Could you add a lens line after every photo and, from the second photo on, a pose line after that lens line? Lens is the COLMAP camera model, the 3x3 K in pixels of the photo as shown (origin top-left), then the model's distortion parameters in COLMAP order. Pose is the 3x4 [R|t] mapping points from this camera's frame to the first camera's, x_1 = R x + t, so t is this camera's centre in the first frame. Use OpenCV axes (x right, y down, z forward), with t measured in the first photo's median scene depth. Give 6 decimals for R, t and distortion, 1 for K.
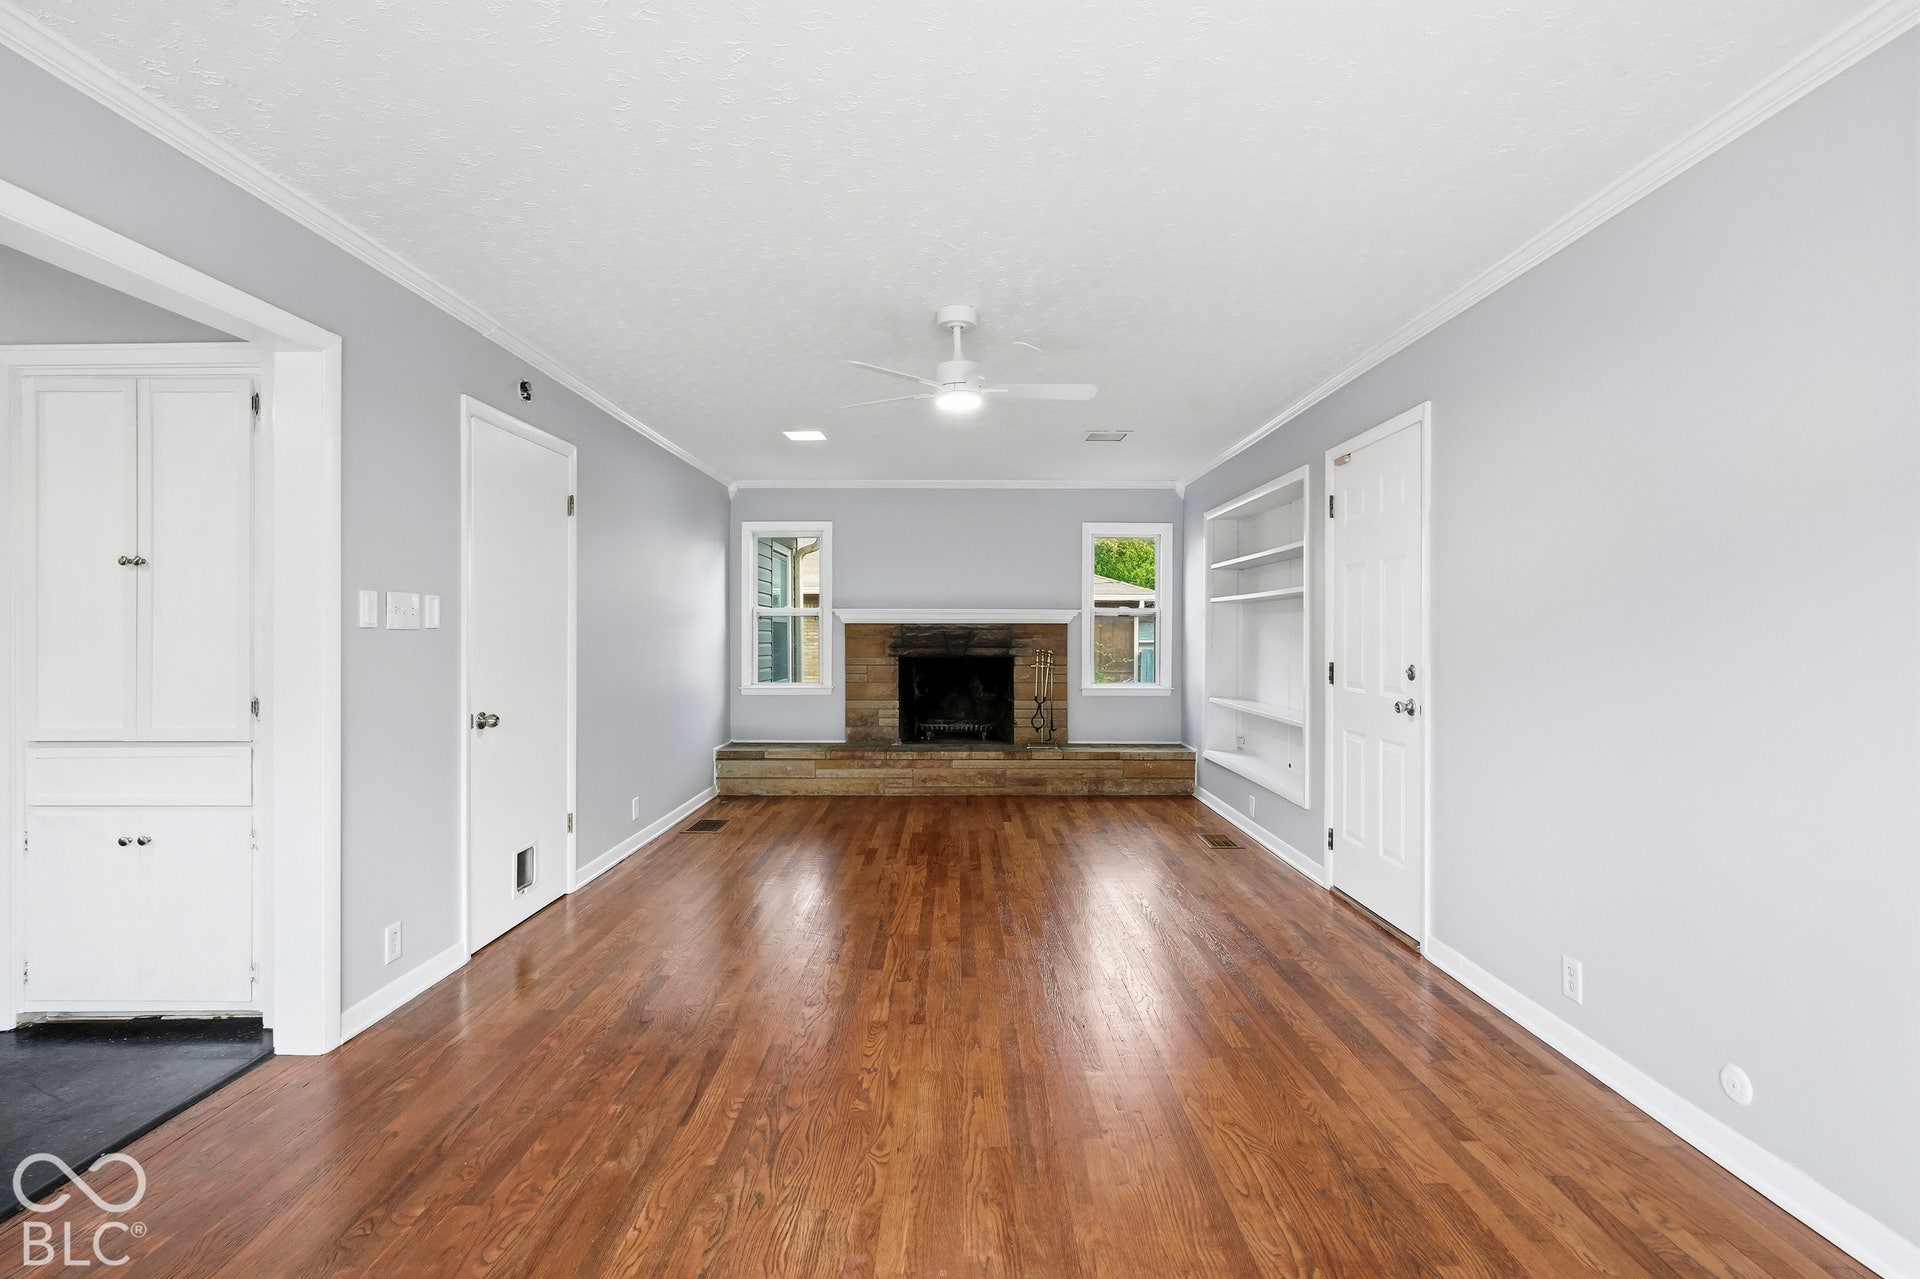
lens RADIAL K [[881.3, 0, 956.1], [0, 881.3, 627.6], [0, 0, 1]] dist [0.001303, 0.000606]
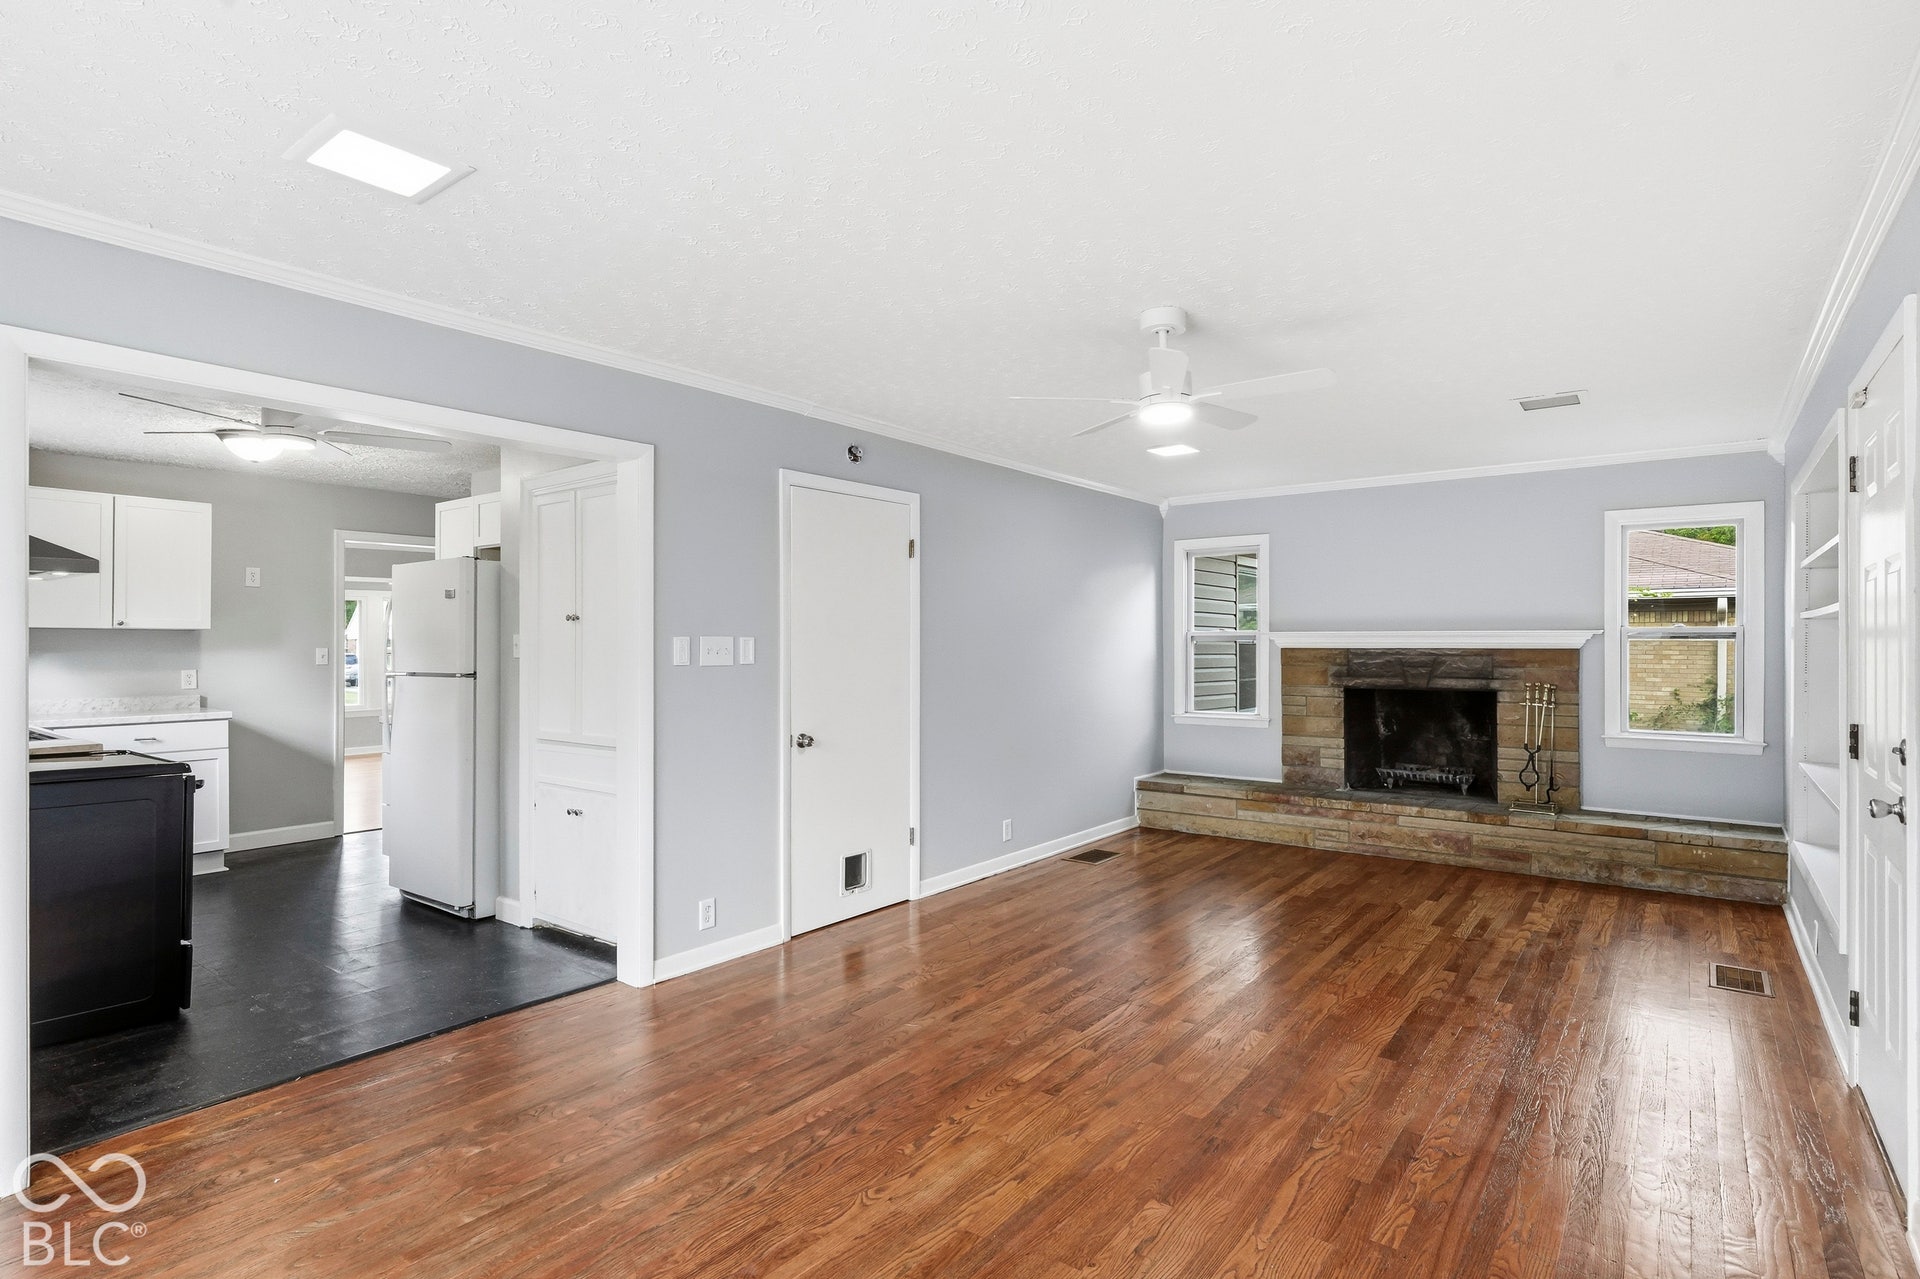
lens RADIAL K [[946.2, 0, 978.2], [0, 946.2, 634.9], [0, 0, 1]] dist [-0.001161, 0.000570]
pose [[0.804801, -0.006797, -0.593506, 0.204882], [0.003814, 0.999973, -0.006280, -0.013920], [0.593533, 0.002791, 0.804805, 0.058149]]
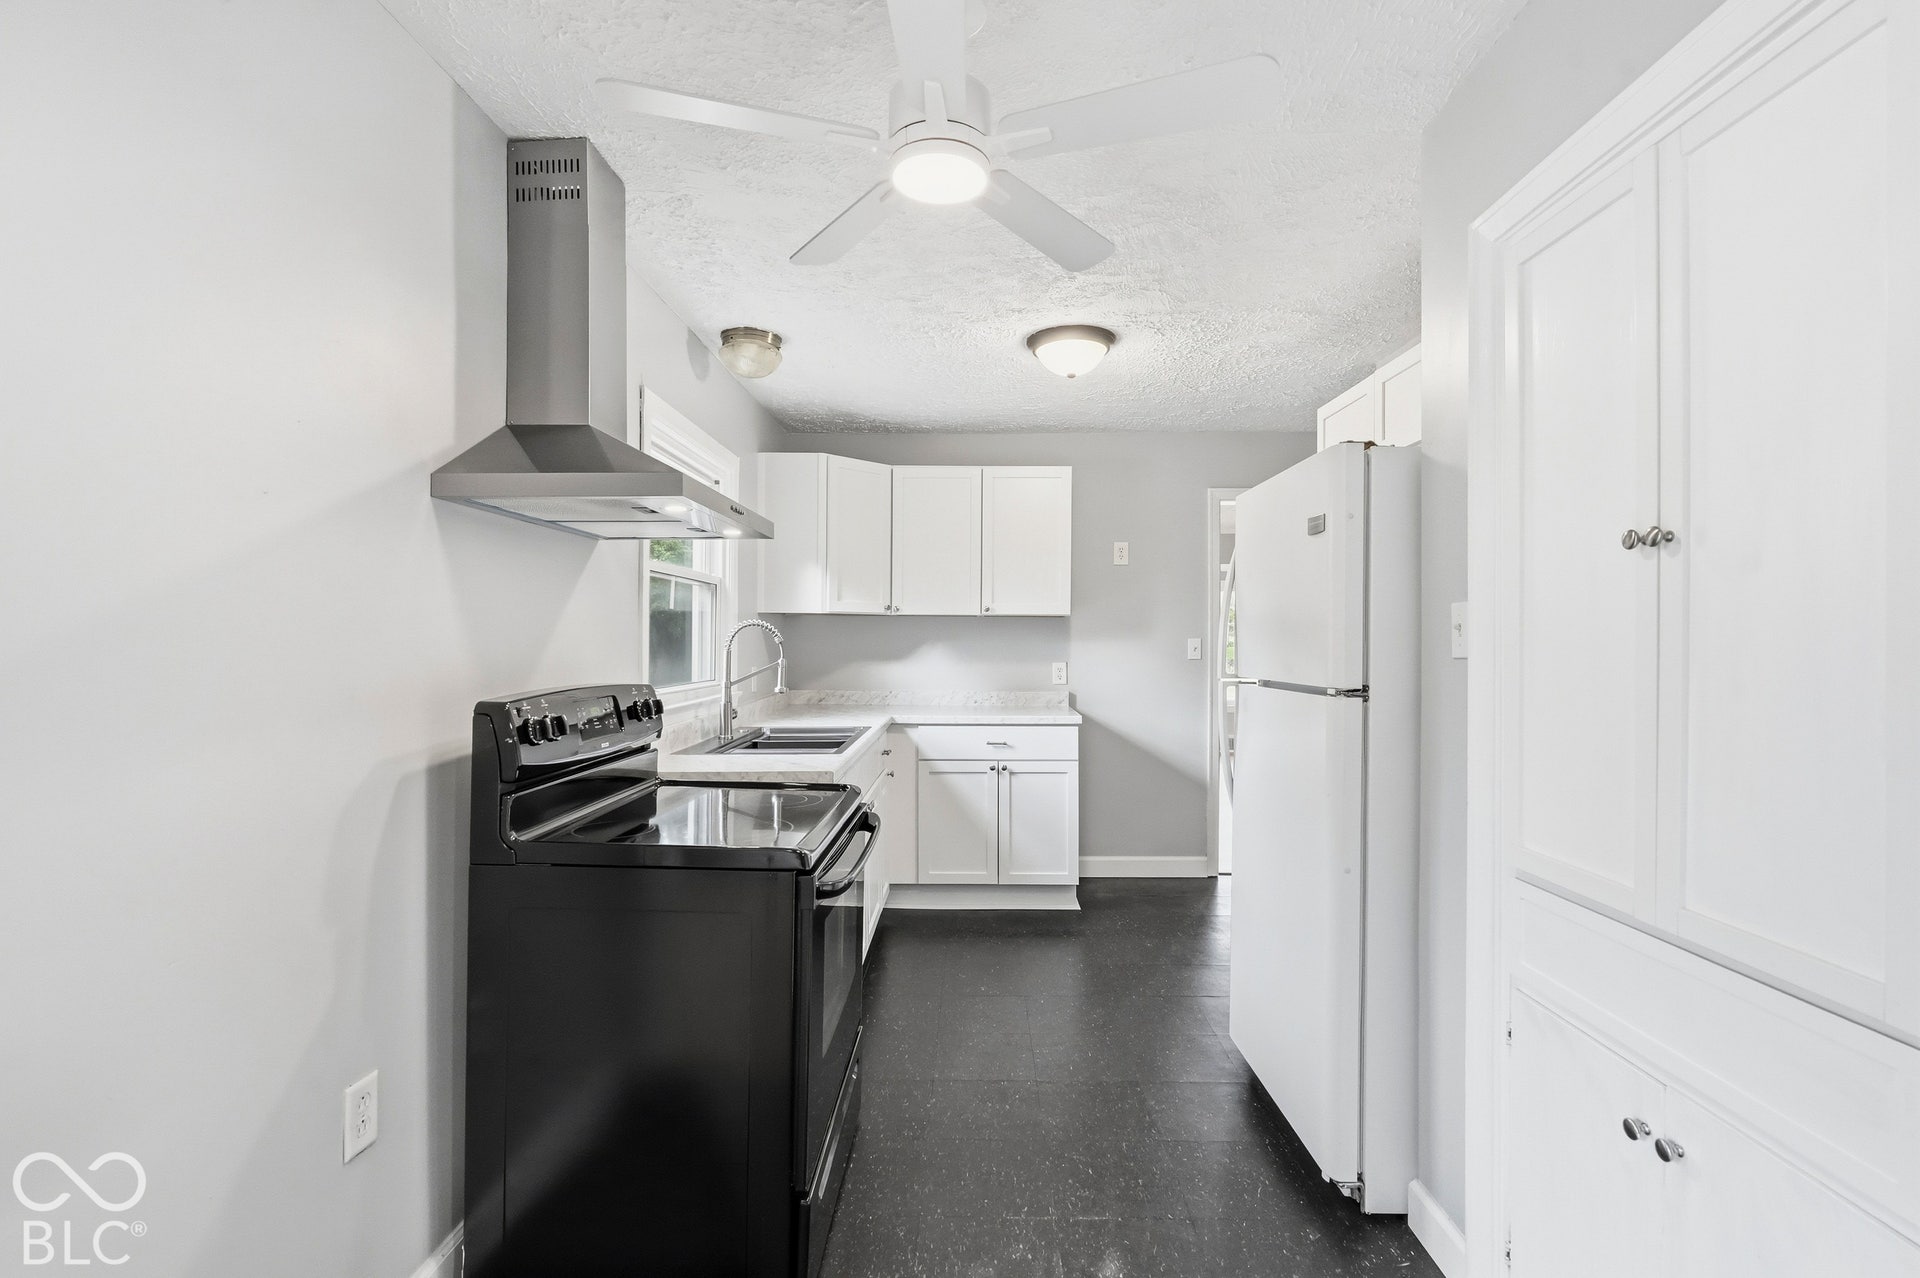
lens RADIAL K [[871.5, 0, 957.3], [0, 871.5, 645.4], [0, 0, 1]] dist [-0.000119, 0.001286]
pose [[-0.019800, 0.007214, -0.999778, -0.183474], [0.001734, 0.999973, 0.007181, -0.009002], [0.999802, -0.001591, -0.019812, 0.253788]]
